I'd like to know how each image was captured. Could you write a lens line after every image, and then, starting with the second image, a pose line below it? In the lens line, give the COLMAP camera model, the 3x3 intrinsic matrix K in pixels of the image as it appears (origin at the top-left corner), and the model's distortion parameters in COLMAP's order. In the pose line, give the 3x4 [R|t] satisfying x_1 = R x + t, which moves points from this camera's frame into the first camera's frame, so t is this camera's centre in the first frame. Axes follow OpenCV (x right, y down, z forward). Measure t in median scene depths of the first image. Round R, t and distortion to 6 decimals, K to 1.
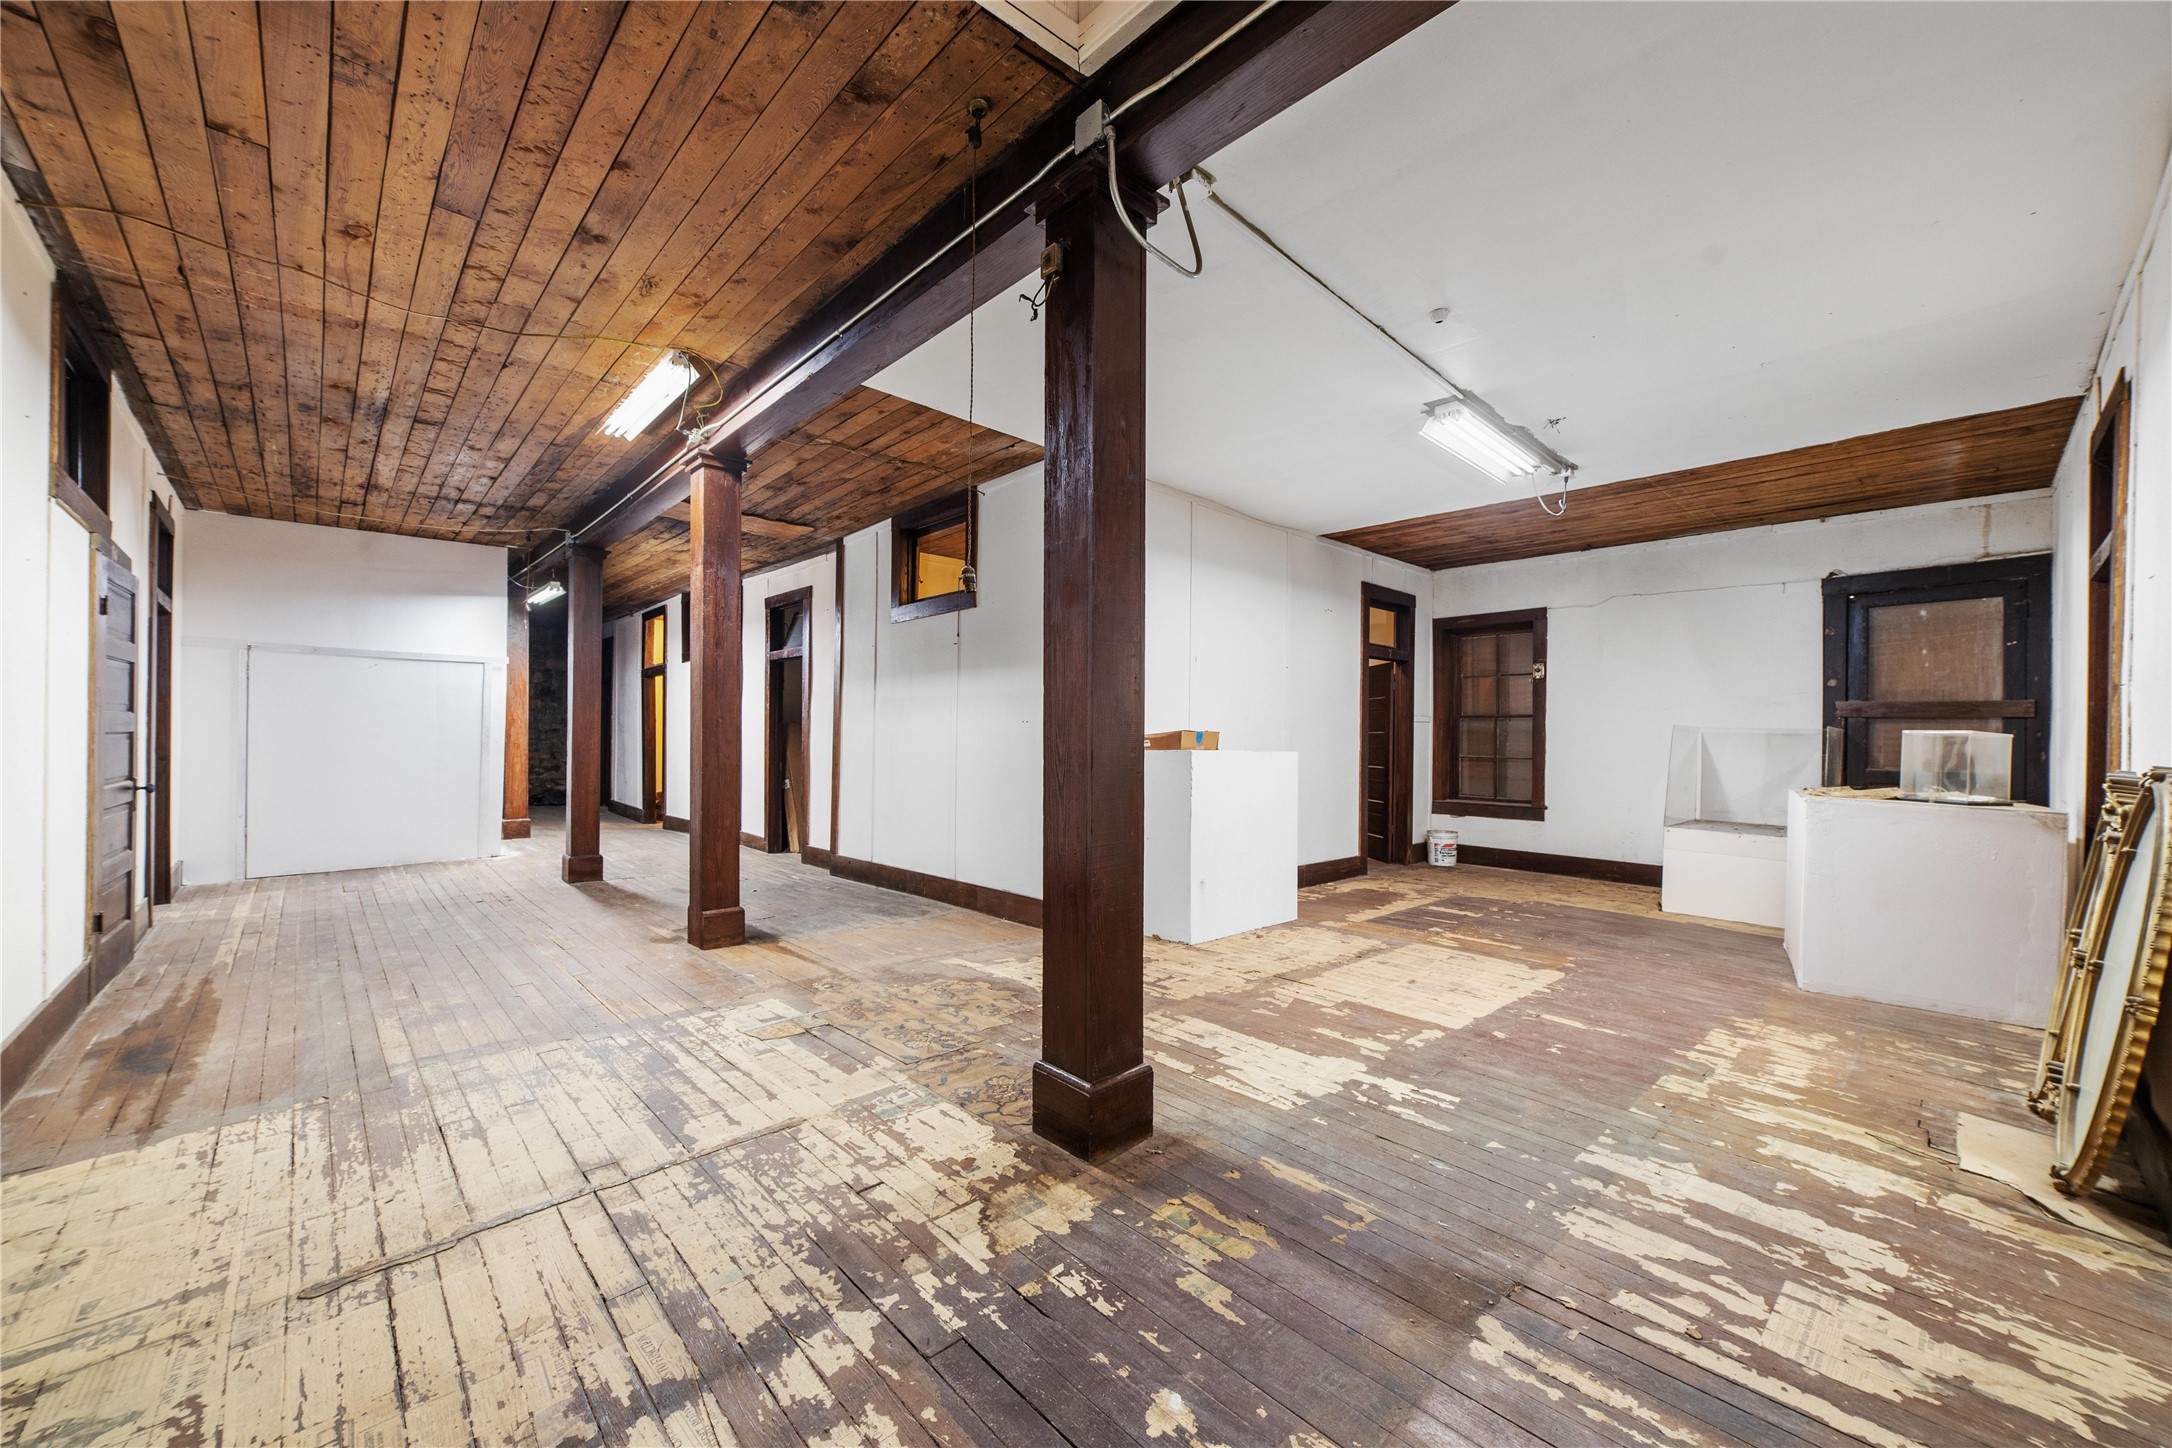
lens RADIAL K [[824.5, 0, 1083.4], [0, 824.5, 728.1], [0, 0, 1]] dist [-0.002997, 0.000929]
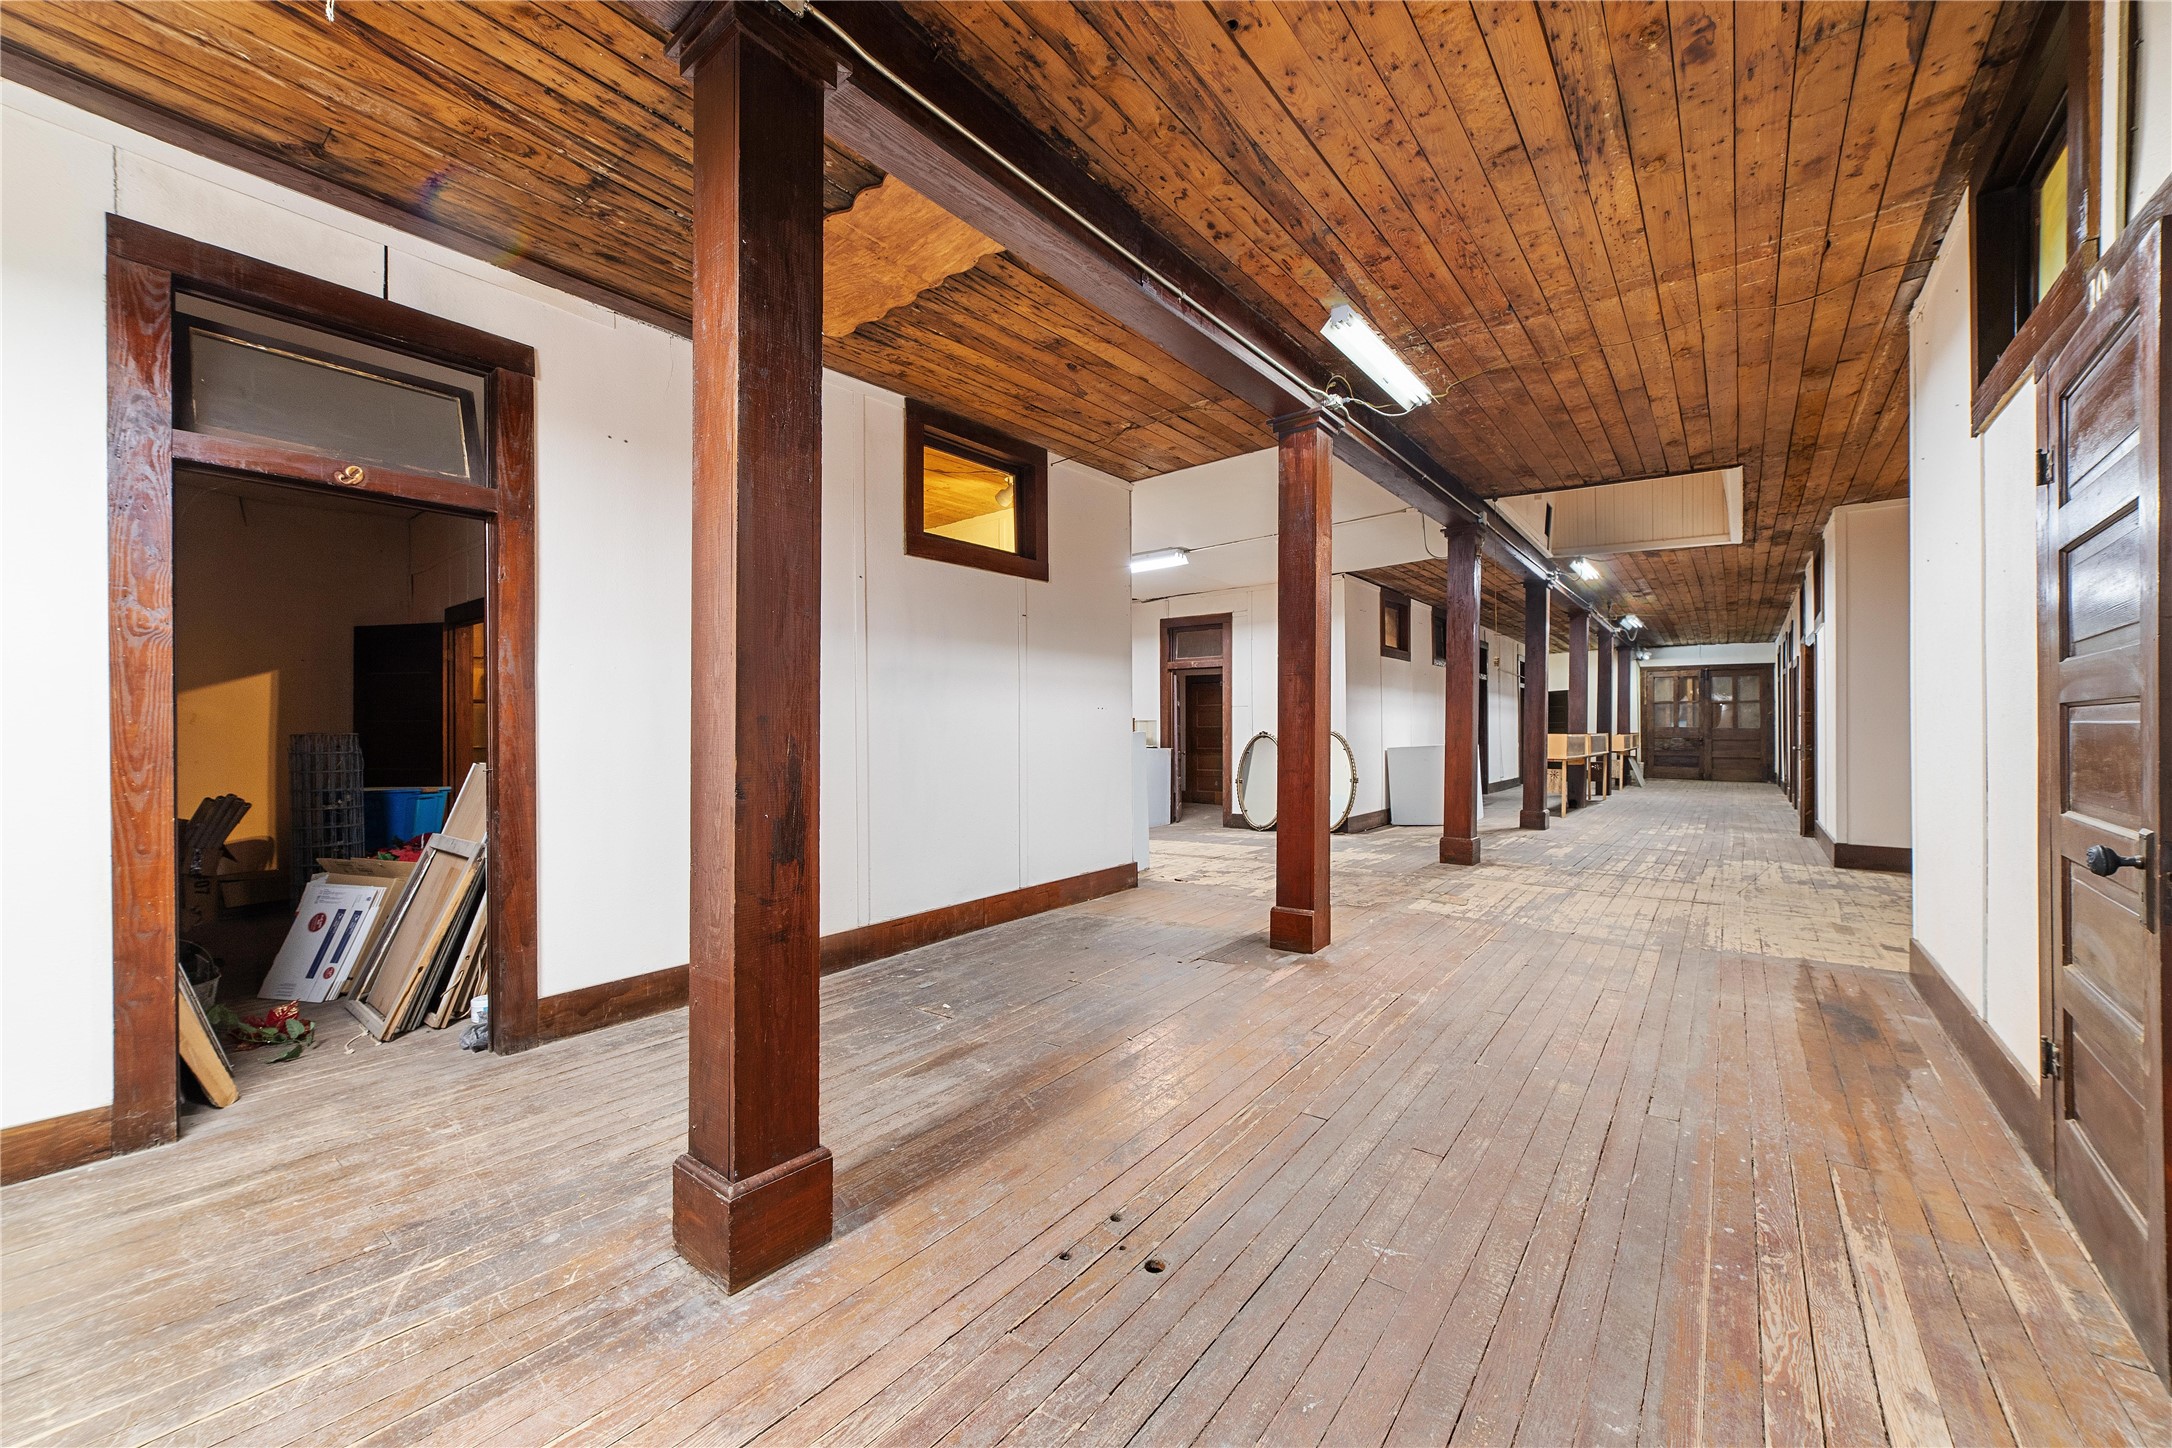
lens RADIAL K [[824.5, 0, 1083.7], [0, 824.5, 732.0], [0, 0, 1]] dist [-0.002997, 0.000929]
pose [[-0.142877, -0.008576, 0.989703, -2.750314], [-0.000148, 0.999963, 0.008644, 0.033289], [-0.989740, 0.001088, -0.142873, 2.857358]]
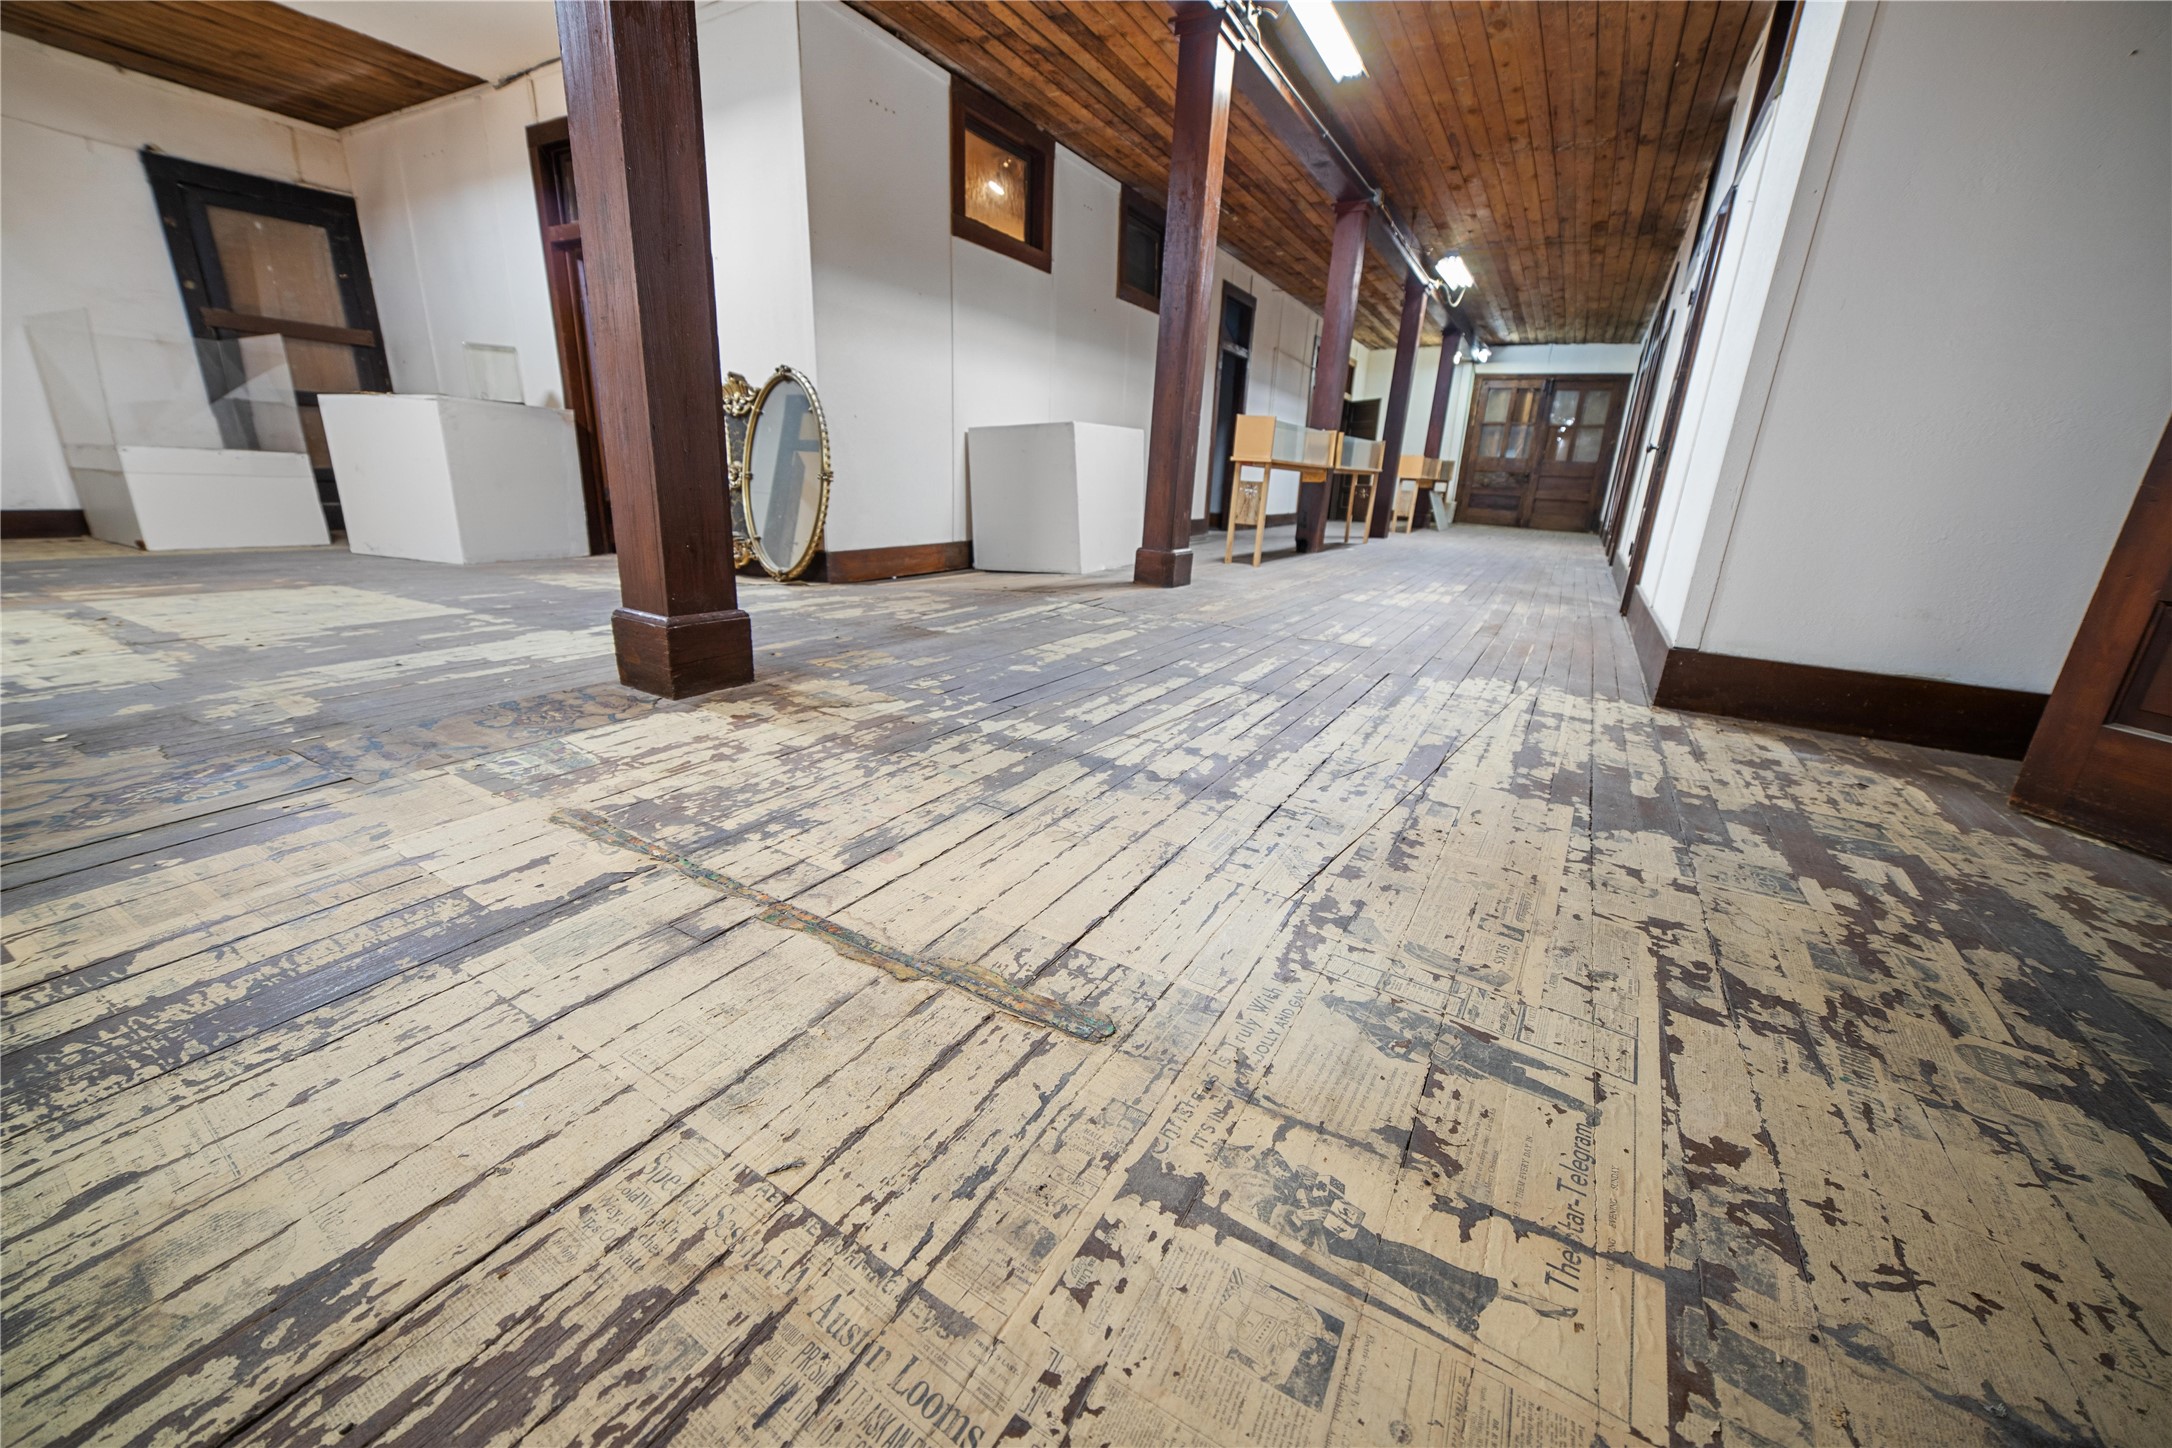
lens RADIAL K [[824.5, 0, 1089.0], [0, 824.5, 722.2], [0, 0, 1]] dist [-0.002997, 0.000929]
pose [[-0.284405, -0.302800, 0.909630, -1.082423], [-0.050251, 0.952216, 0.301265, 0.244458], [-0.957386, 0.039972, -0.286031, 0.903440]]
